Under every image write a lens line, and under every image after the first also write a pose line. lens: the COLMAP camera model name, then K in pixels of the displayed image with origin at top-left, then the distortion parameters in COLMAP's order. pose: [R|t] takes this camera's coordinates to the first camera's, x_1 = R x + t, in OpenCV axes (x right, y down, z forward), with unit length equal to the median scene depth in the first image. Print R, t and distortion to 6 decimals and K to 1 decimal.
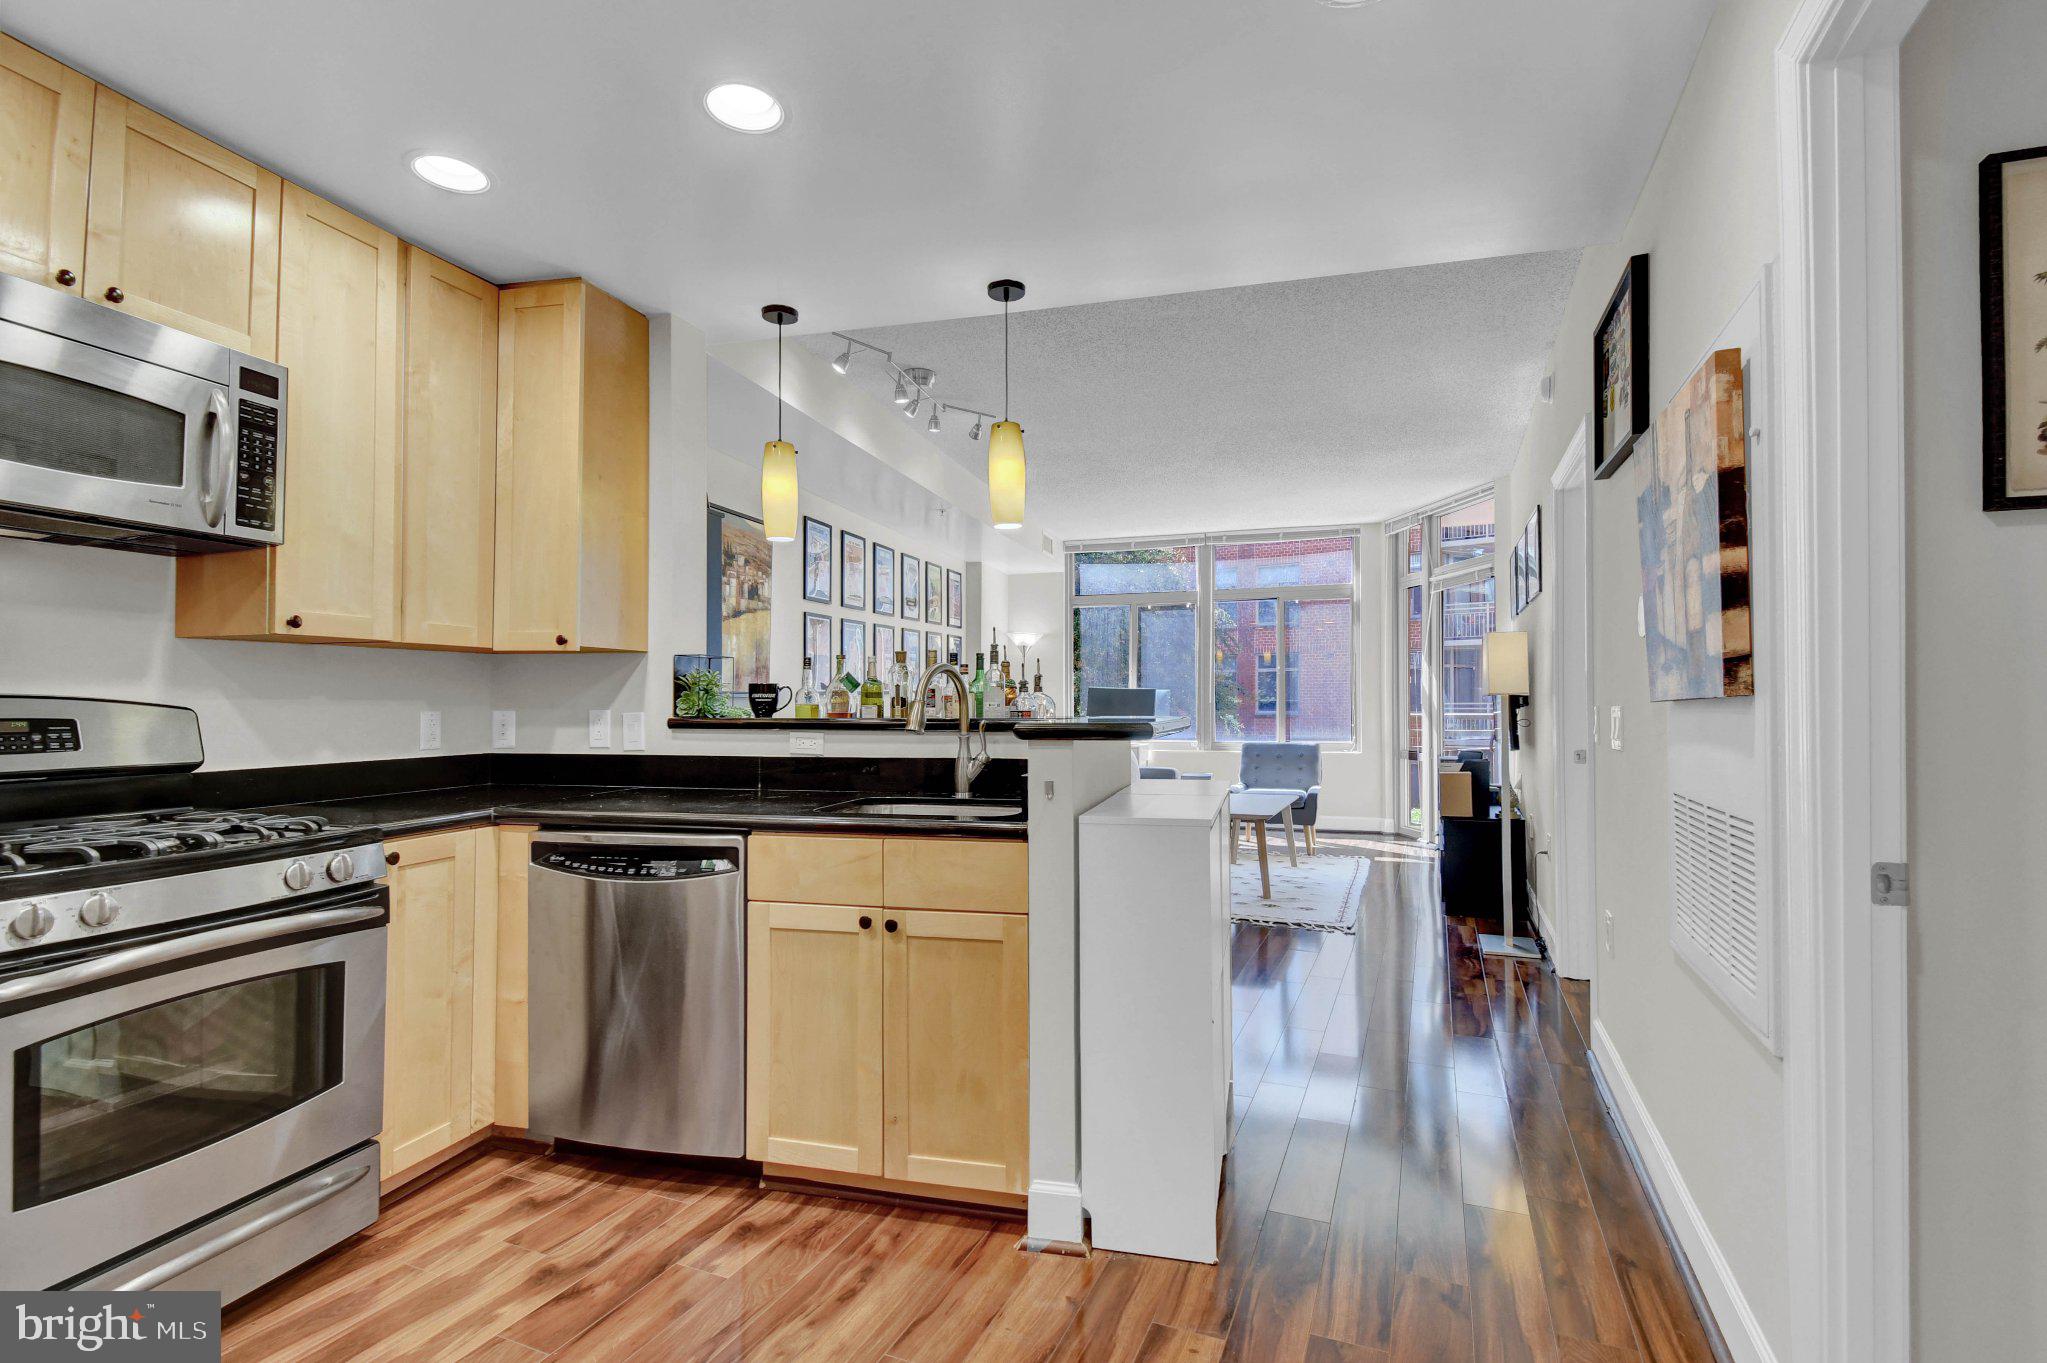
lens RADIAL K [[939.9, 0, 1021.9], [0, 939.9, 695.7], [0, 0, 1]] dist [-0.000083, -0.014708]
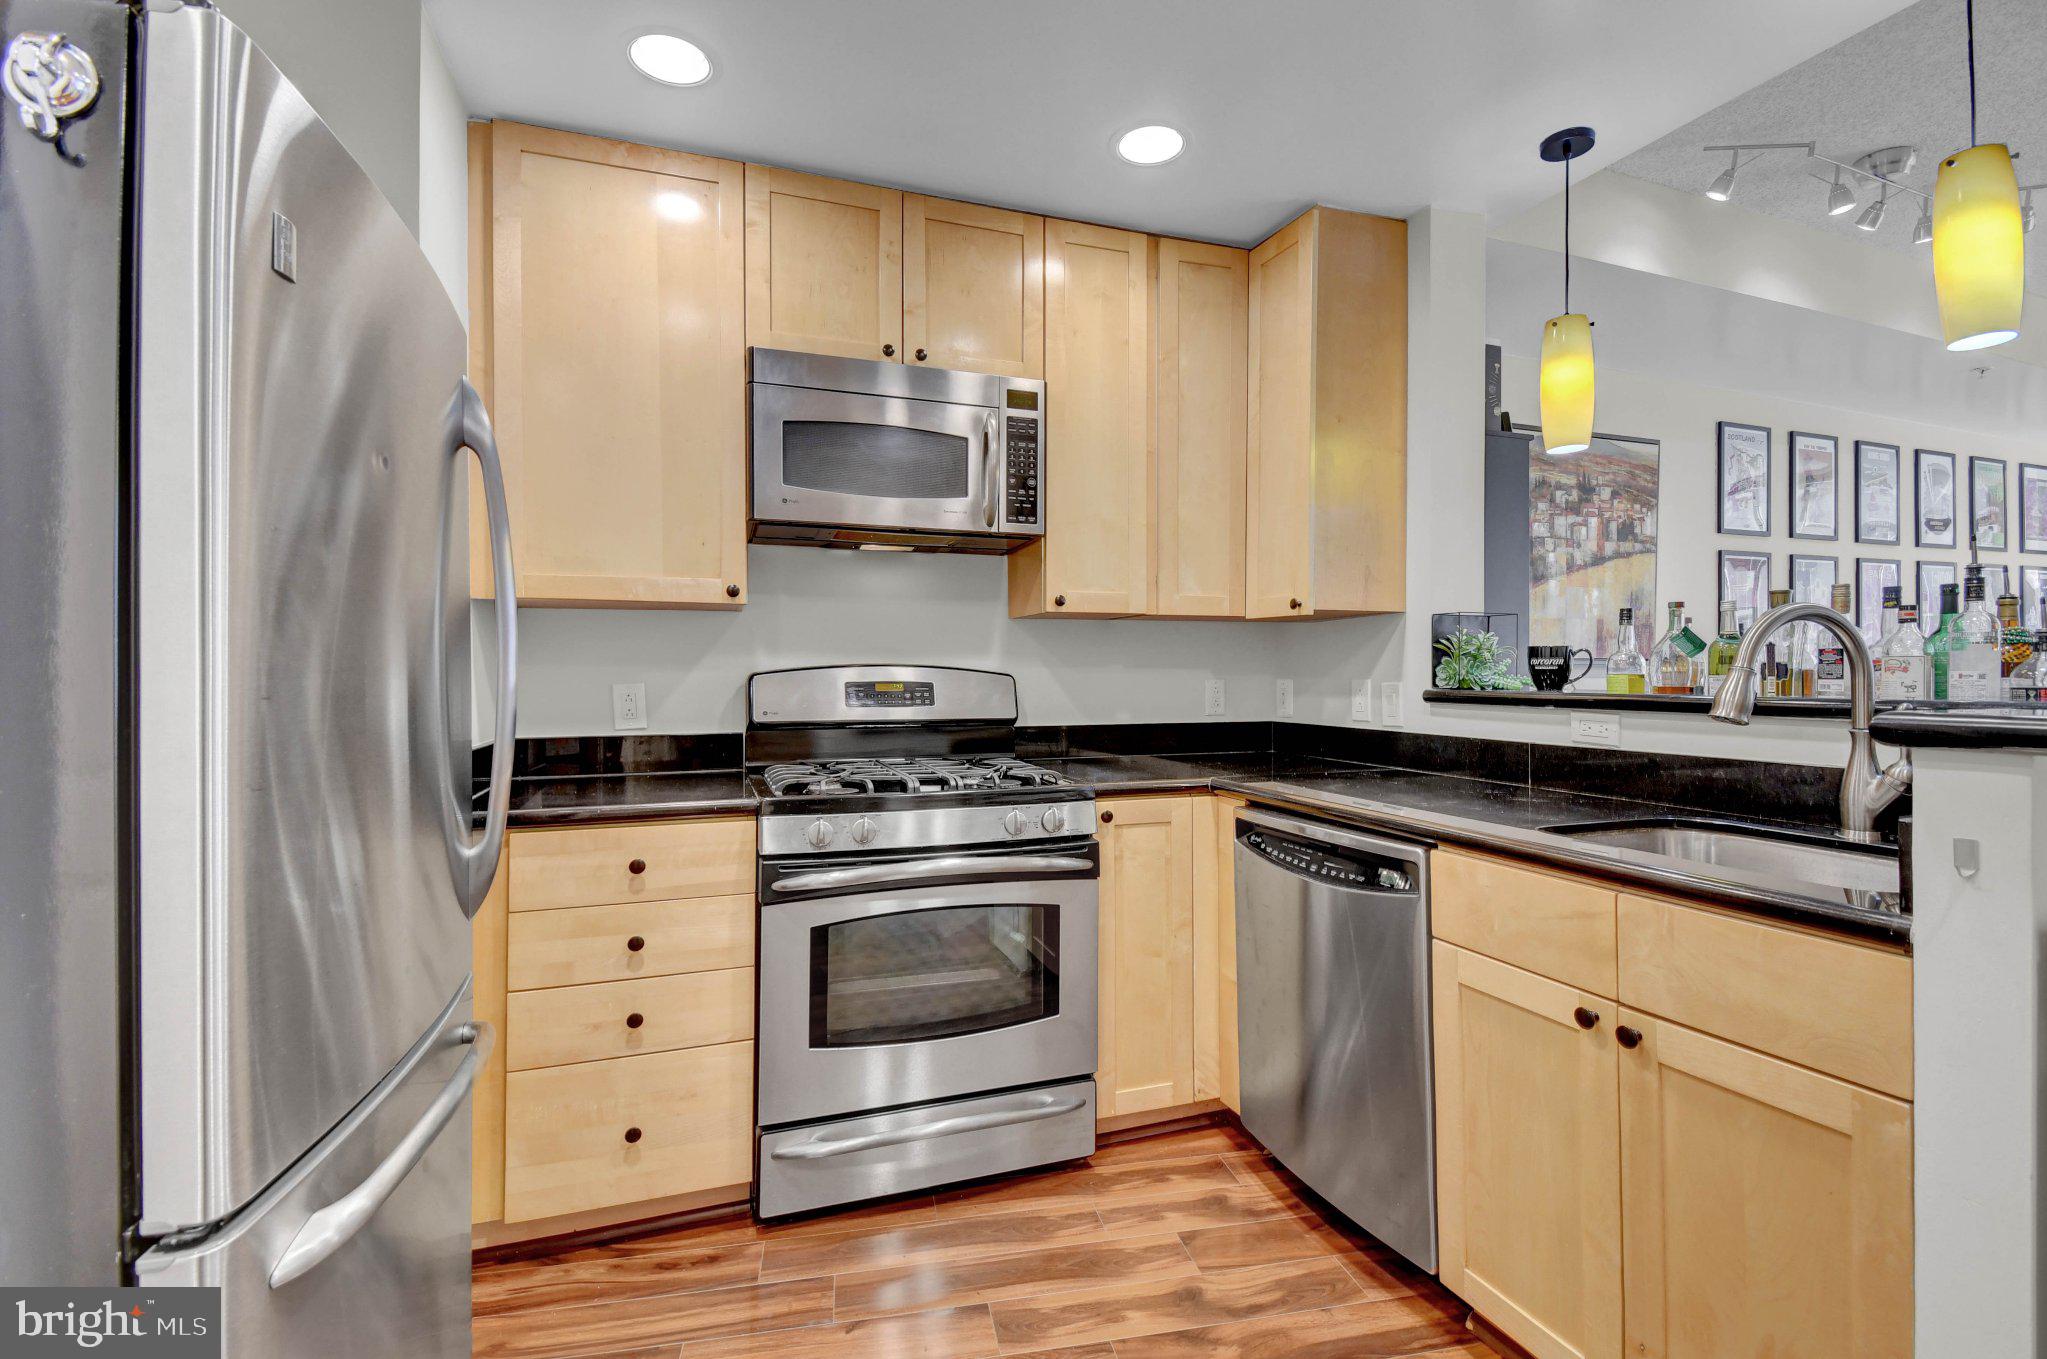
lens RADIAL K [[903.1, 0, 1021.6], [0, 903.1, 668.0], [0, 0, 1]] dist [0.032046, -0.030822]
pose [[0.568902, -0.001638, -0.822404, 0.110910], [0.004243, 0.999991, 0.000944, 0.002851], [0.822394, -0.004026, 0.568904, 0.307726]]
